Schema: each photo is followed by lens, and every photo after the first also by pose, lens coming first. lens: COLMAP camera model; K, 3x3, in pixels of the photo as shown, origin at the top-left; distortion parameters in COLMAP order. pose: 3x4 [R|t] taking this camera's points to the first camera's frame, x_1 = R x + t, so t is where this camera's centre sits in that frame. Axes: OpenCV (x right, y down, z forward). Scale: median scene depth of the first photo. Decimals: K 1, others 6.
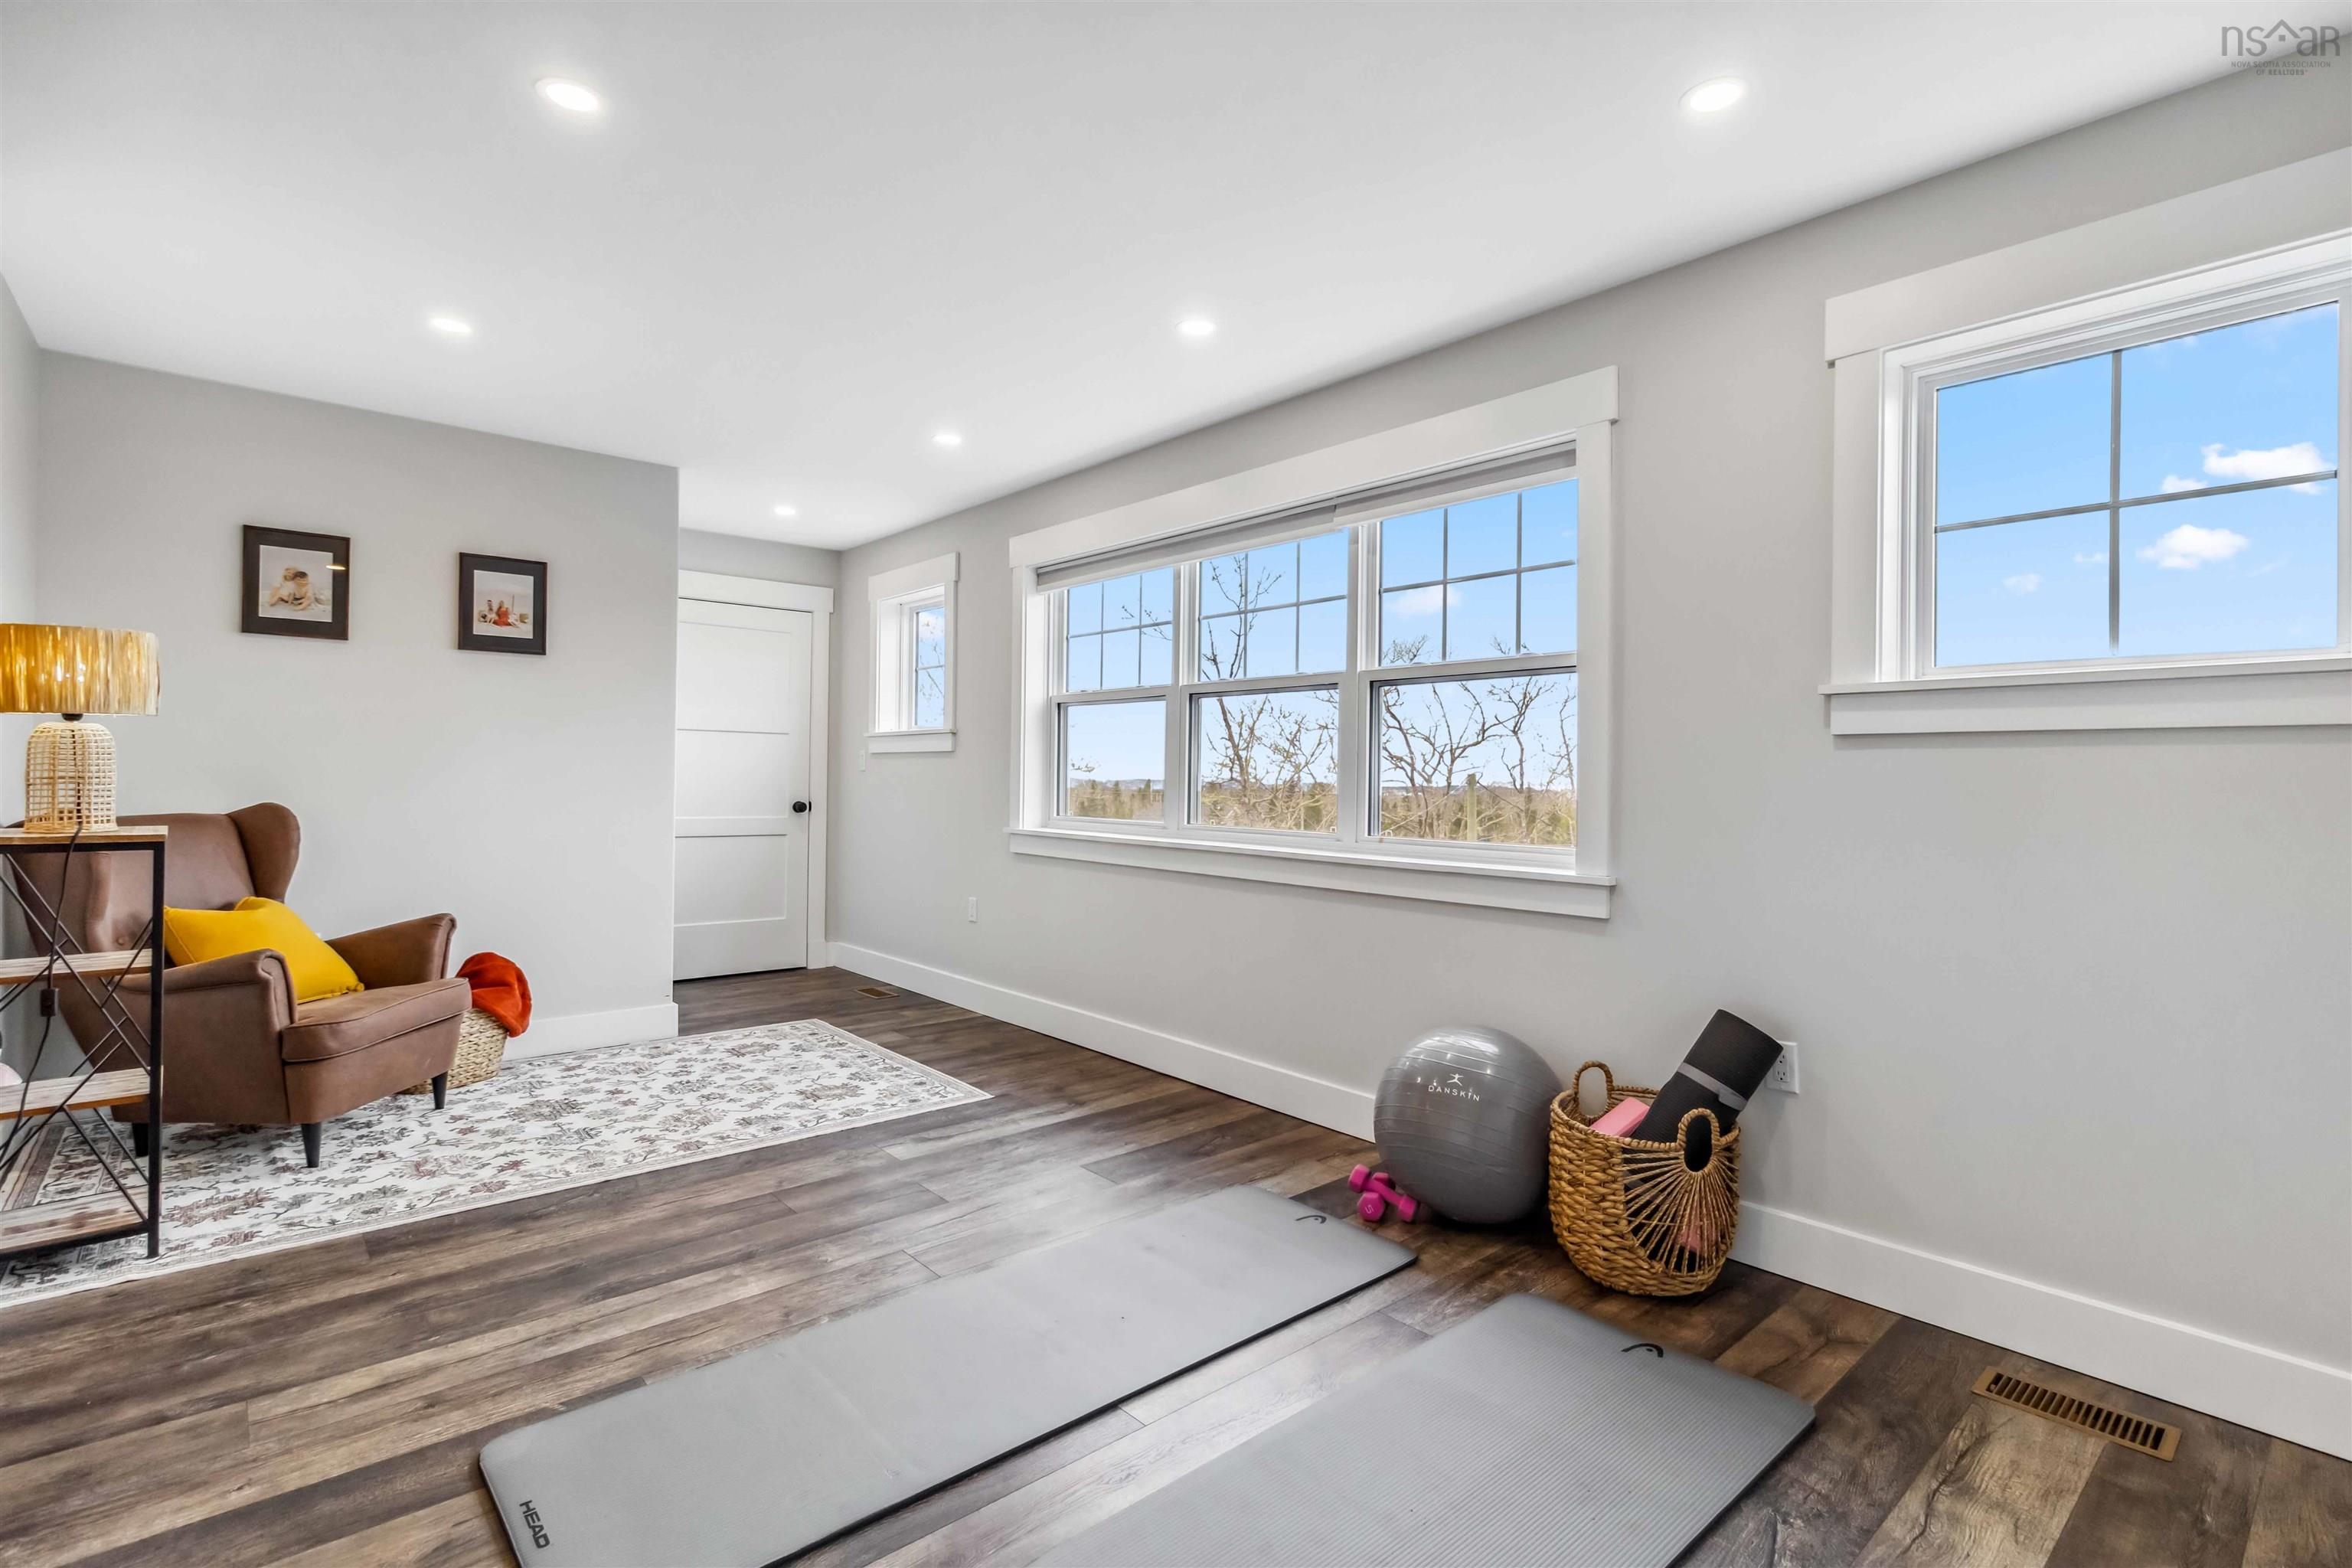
lens RADIAL K [[1102.7, 0, 1196.5], [0, 1102.7, 766.7], [0, 0, 1]] dist [-0.000971, 0.000403]
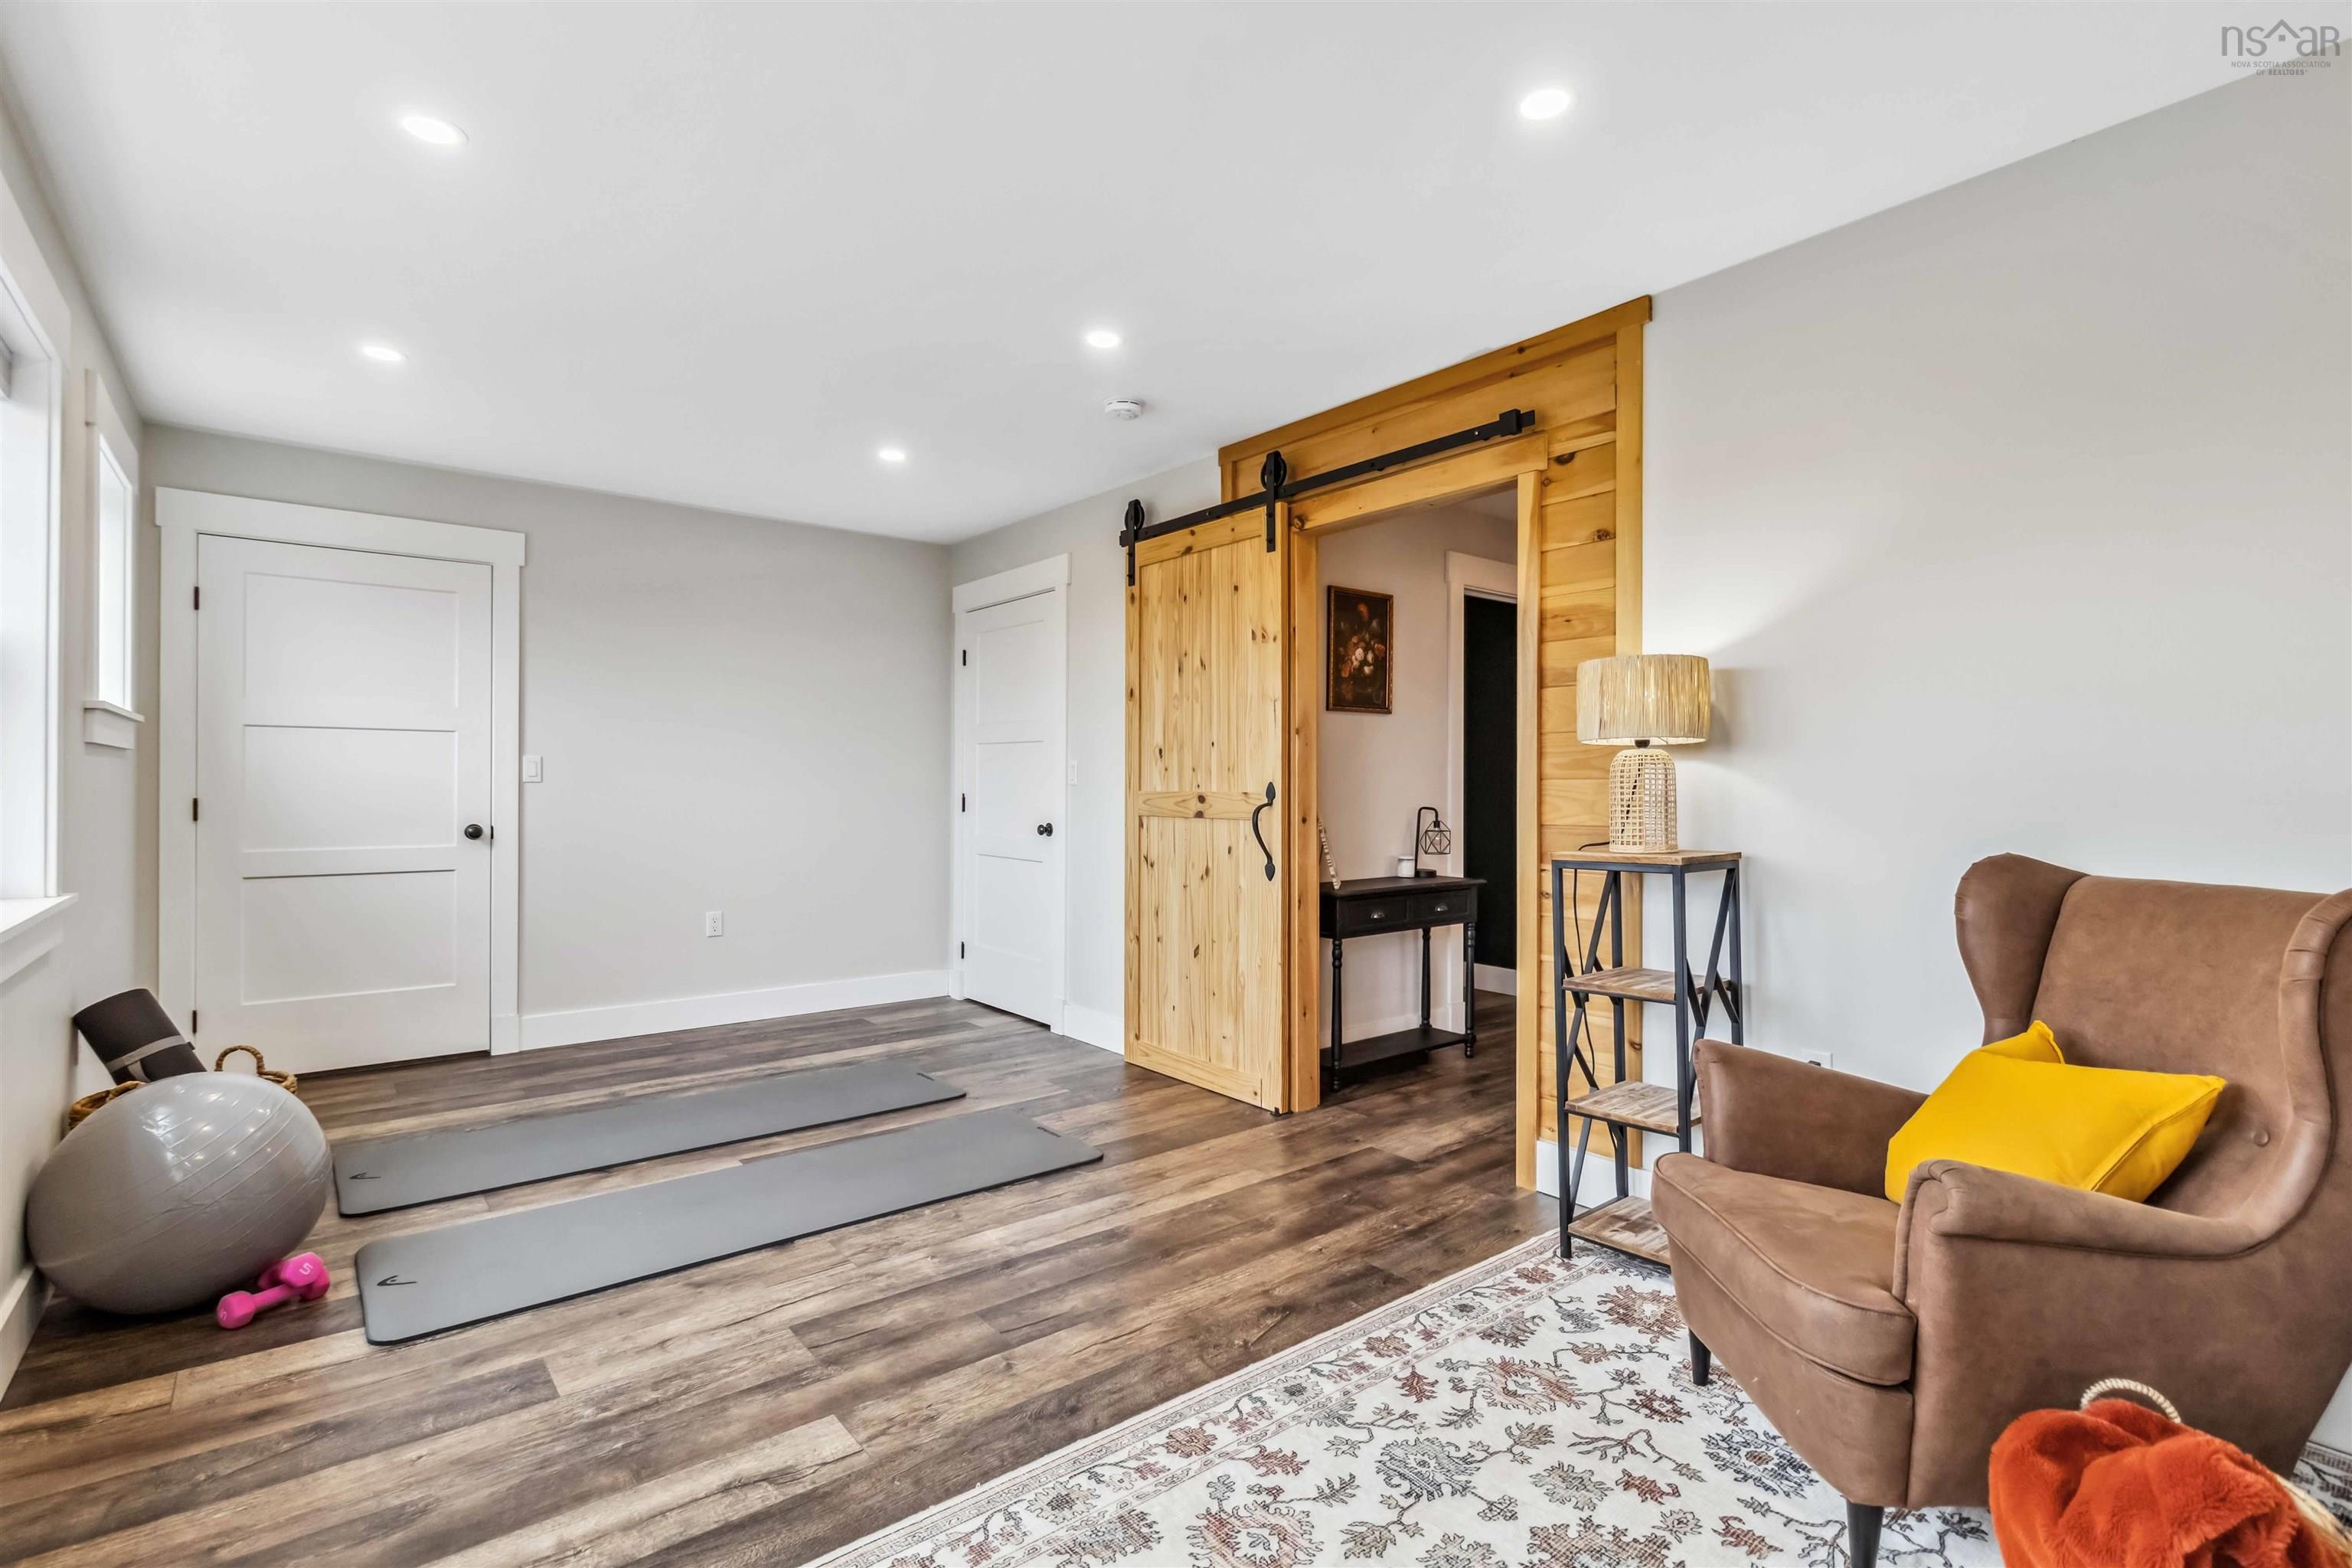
lens RADIAL K [[1118.7, 0, 1192.6], [0, 1118.7, 752.8], [0, 0, 1]] dist [0.001704, 0.001321]
pose [[-0.999090, -0.010176, 0.041427, -0.532873], [-0.011414, 0.999492, -0.029761, 0.000759], [-0.041103, -0.030207, -0.998698, 1.767808]]
